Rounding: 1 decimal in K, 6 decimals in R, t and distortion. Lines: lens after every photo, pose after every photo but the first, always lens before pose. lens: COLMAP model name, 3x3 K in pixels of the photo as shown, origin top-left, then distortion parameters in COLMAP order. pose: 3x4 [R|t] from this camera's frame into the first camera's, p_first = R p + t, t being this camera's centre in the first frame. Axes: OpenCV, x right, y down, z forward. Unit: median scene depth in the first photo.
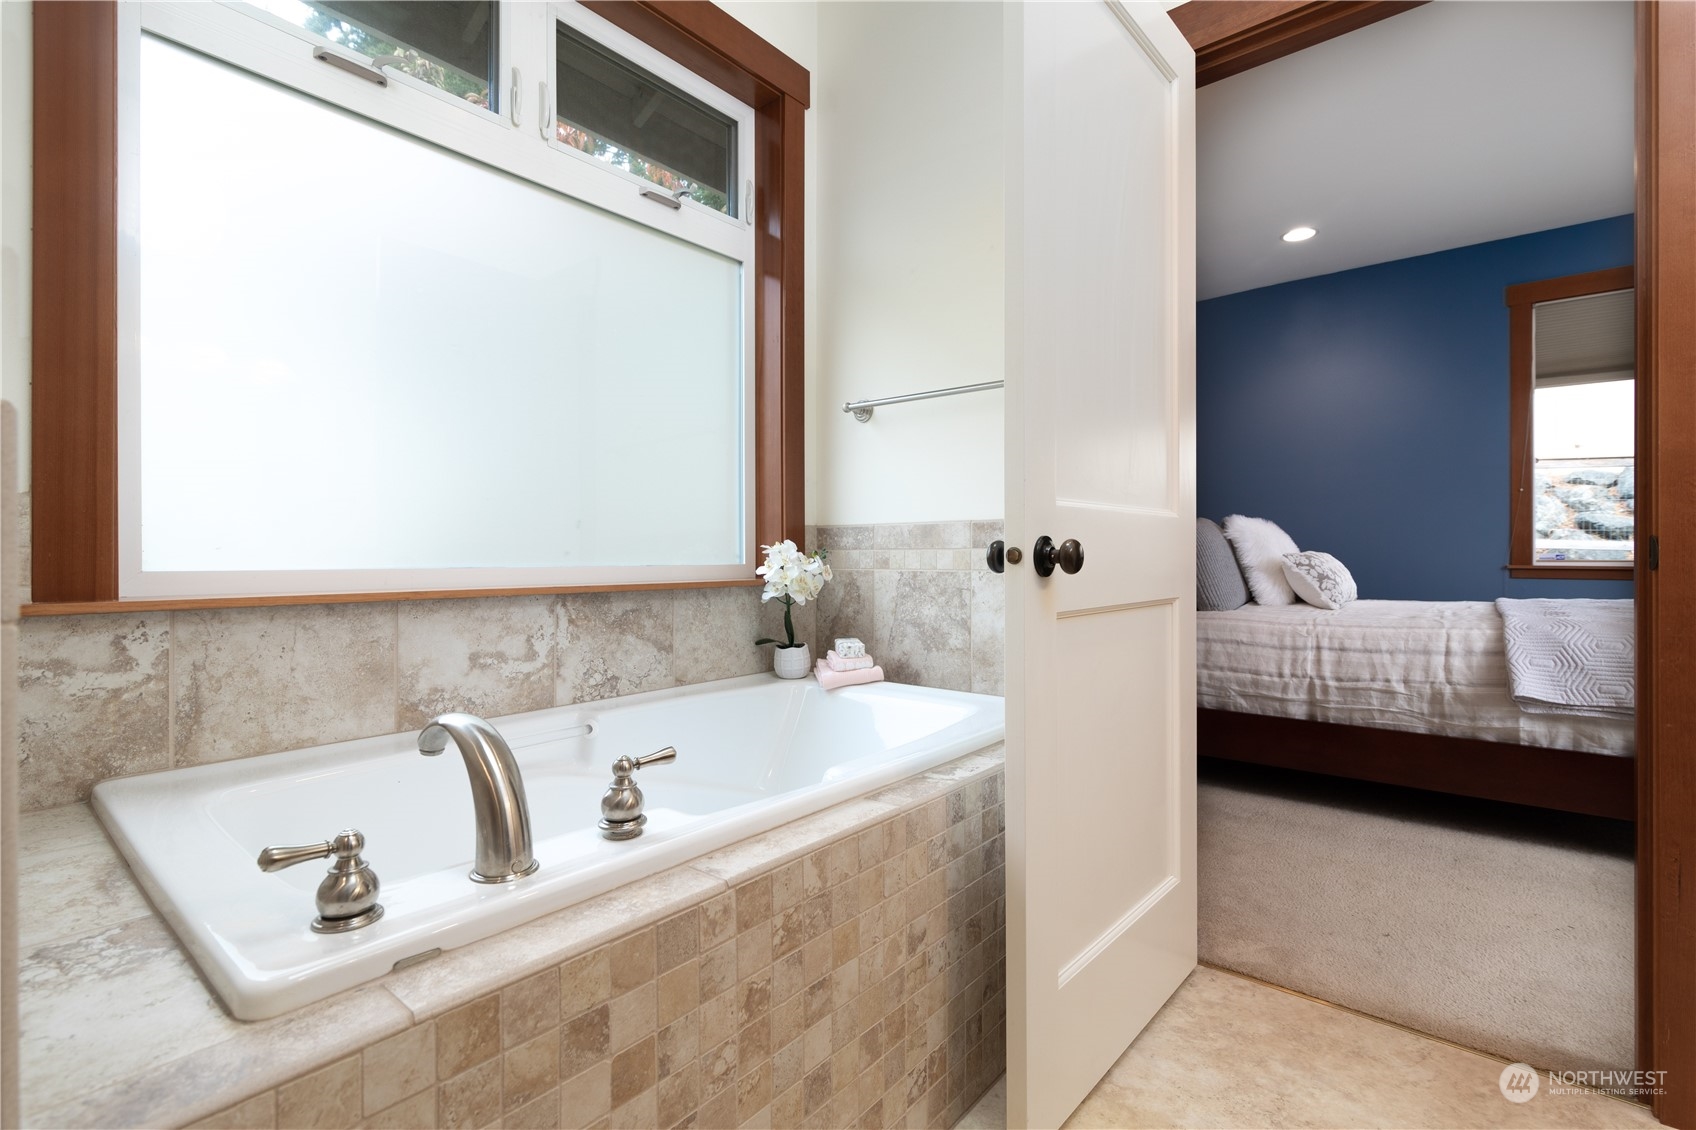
lens RADIAL K [[768.0, 0, 855.7], [0, 768.0, 556.8], [0, 0, 1]] dist [-0.001309, -0.000103]
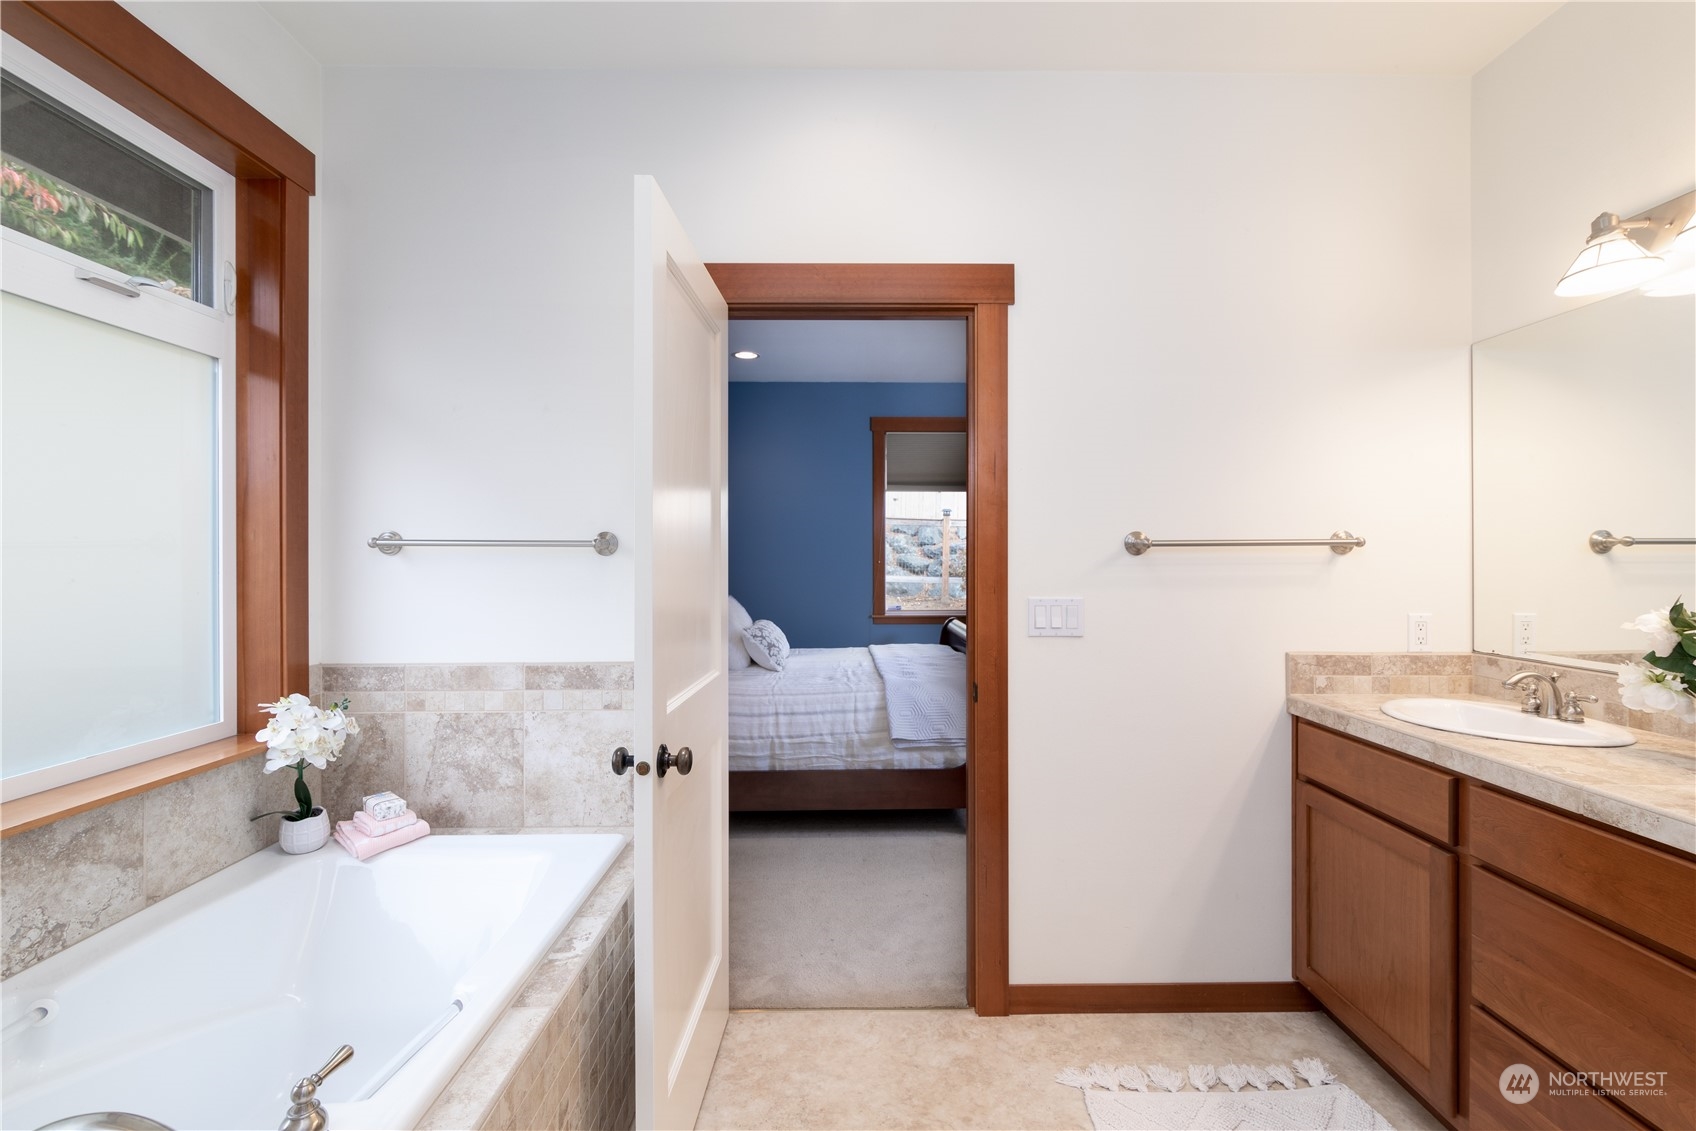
lens RADIAL K [[768.0, 0, 855.7], [0, 768.0, 557.3], [0, 0, 1]] dist [-0.001309, -0.000103]
pose [[0.755790, 0.000286, 0.654814, -0.176321], [0.000953, 0.999998, -0.001536, -0.172689], [-0.654813, 0.001785, 0.755789, -0.083560]]
